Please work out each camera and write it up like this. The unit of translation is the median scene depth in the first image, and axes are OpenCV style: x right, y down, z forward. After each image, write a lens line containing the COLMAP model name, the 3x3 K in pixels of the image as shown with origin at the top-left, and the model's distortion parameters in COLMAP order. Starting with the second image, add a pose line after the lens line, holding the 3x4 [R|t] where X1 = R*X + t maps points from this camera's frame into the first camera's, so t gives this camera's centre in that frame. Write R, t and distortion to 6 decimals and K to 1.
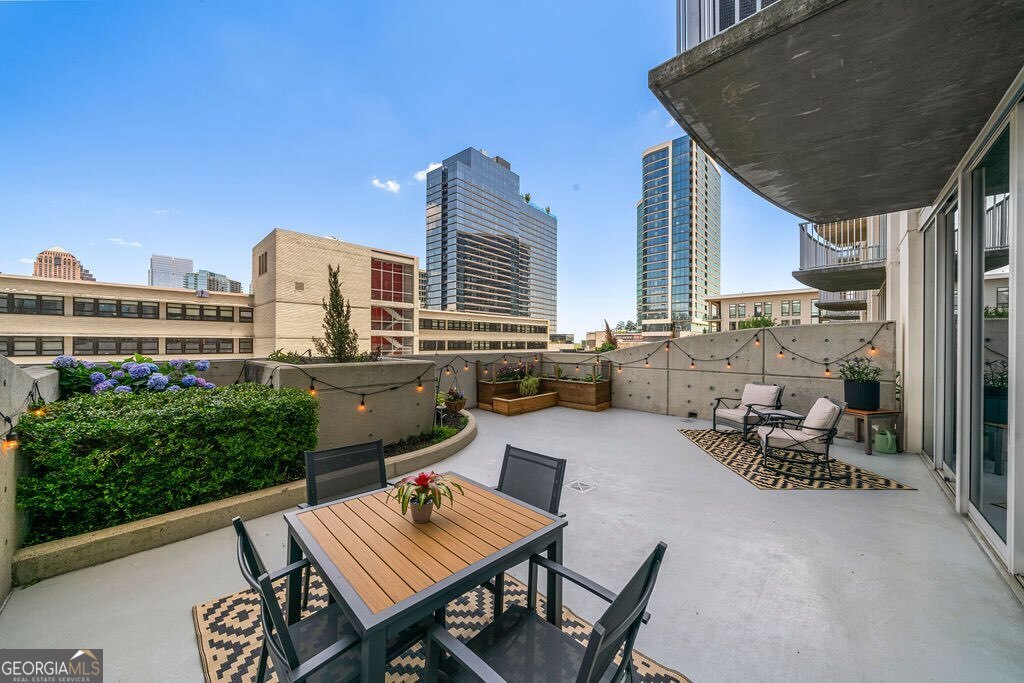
lens RADIAL K [[361.9, 0, 516.3], [0, 361.9, 340.6], [0, 0, 1]] dist [-0.004622, -0.000321]
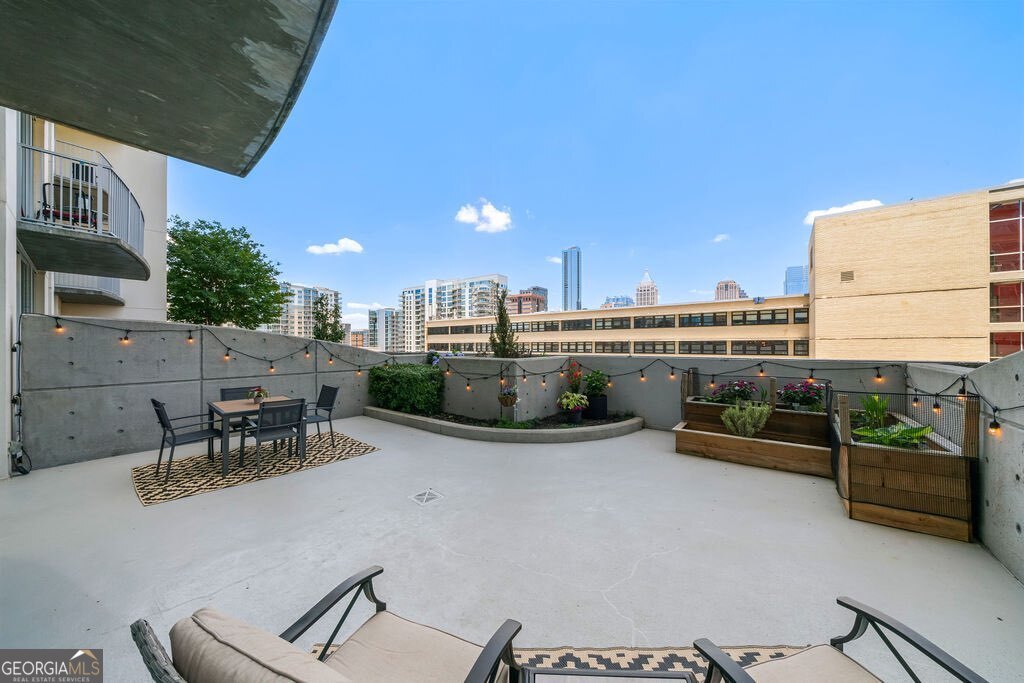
lens RADIAL K [[361.9, 0, 513.7], [0, 361.9, 344.8], [0, 0, 1]] dist [-0.004622, -0.000321]
pose [[0.042834, -0.004433, -0.999072, 0.199551], [0.010188, 0.999940, -0.004000, 0.002771], [0.999030, -0.010007, 0.042877, 0.212015]]
